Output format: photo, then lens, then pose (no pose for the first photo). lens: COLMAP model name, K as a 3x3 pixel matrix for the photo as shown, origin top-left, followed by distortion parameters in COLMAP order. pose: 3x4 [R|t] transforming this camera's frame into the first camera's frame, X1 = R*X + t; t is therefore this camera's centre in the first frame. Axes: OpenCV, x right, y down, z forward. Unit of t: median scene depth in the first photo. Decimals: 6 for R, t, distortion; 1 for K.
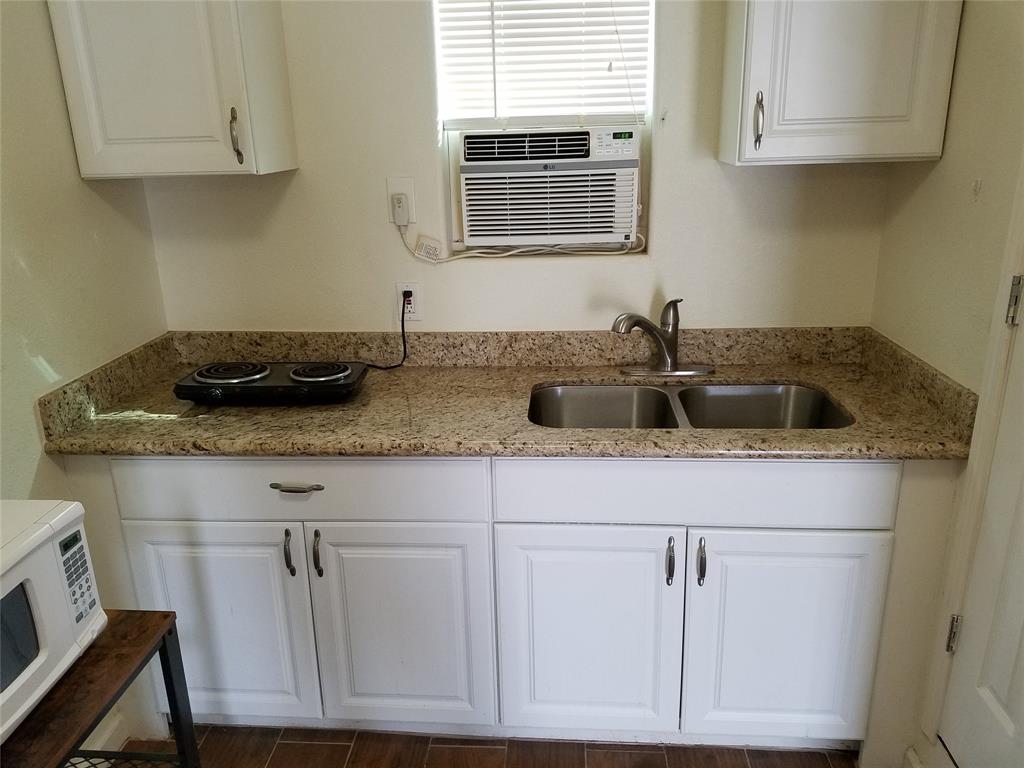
lens RADIAL K [[780.1, 0, 505.9], [0, 780.1, 402.4], [0, 0, 1]] dist [0.276600, -0.538045]
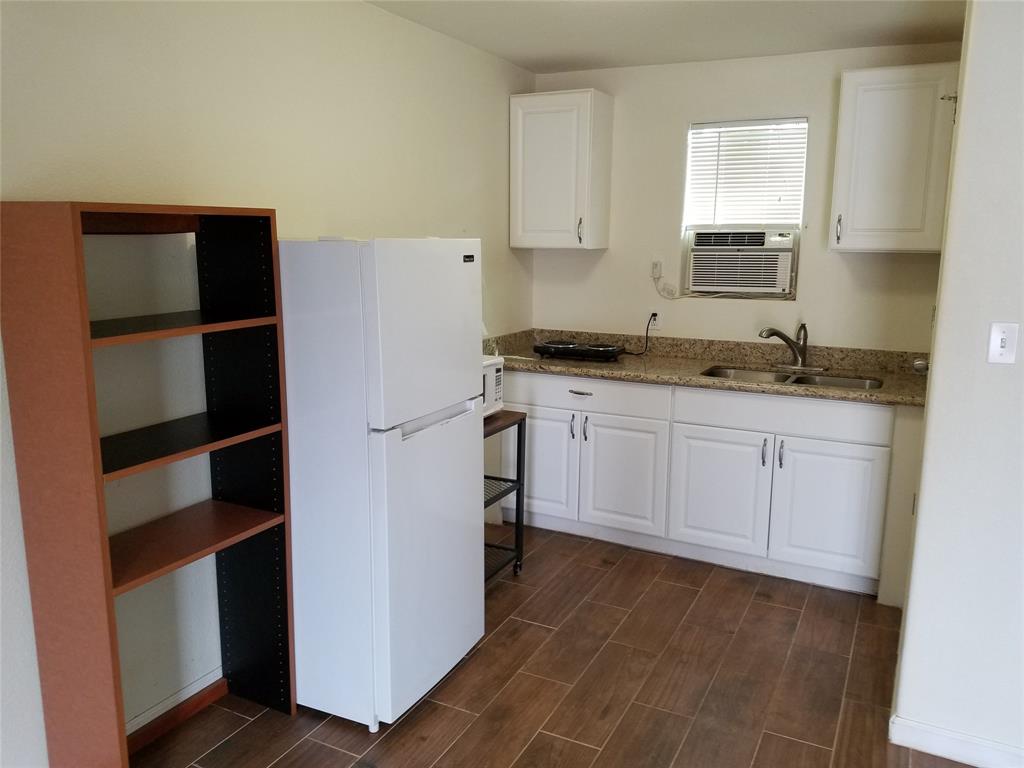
lens RADIAL K [[788.0, 0, 525.4], [0, 788.0, 387.8], [0, 0, 1]] dist [0.274274, -0.561626]
pose [[0.925108, 0.106757, -0.364388, 0.301946], [-0.155407, 0.982057, -0.106826, 0.285321], [0.346446, 0.155455, 0.925100, -0.820962]]
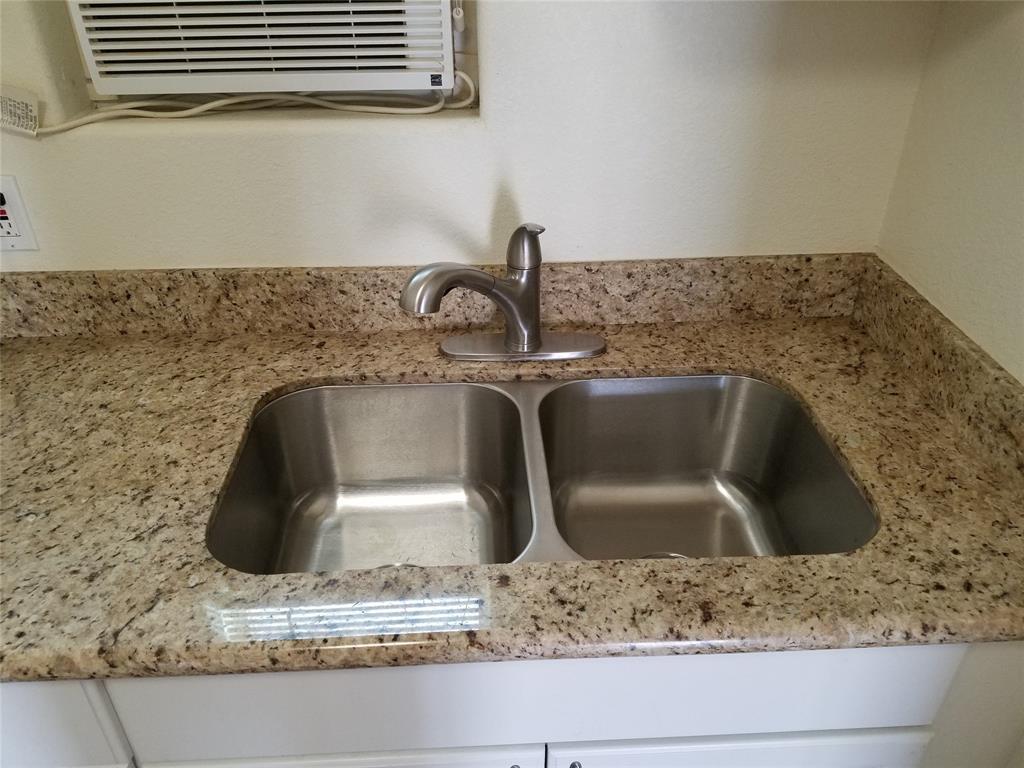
lens RADIAL K [[773.4, 0, 502.7], [0, 773.4, 389.3], [0, 0, 1]] dist [0.193145, -0.316690]
pose [[0.992186, -0.050825, 0.113942, 0.130504], [0.021044, 0.968354, 0.248690, -0.146595], [-0.122976, -0.244349, 0.961858, 0.487280]]
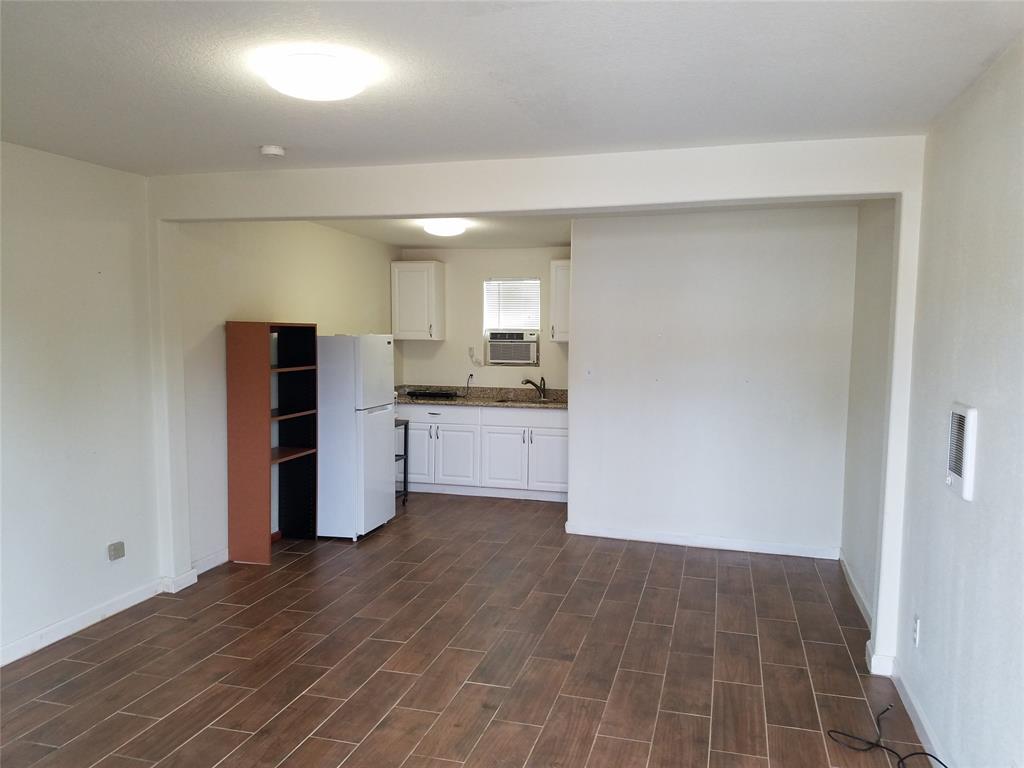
lens RADIAL K [[780.1, 0, 505.9], [0, 780.1, 402.4], [0, 0, 1]] dist [0.276600, -0.538045]
pose [[0.980368, 0.051558, -0.190318, 0.706821], [-0.095631, 0.968418, -0.230265, 0.780300], [0.172436, 0.243945, 0.954336, -2.291843]]
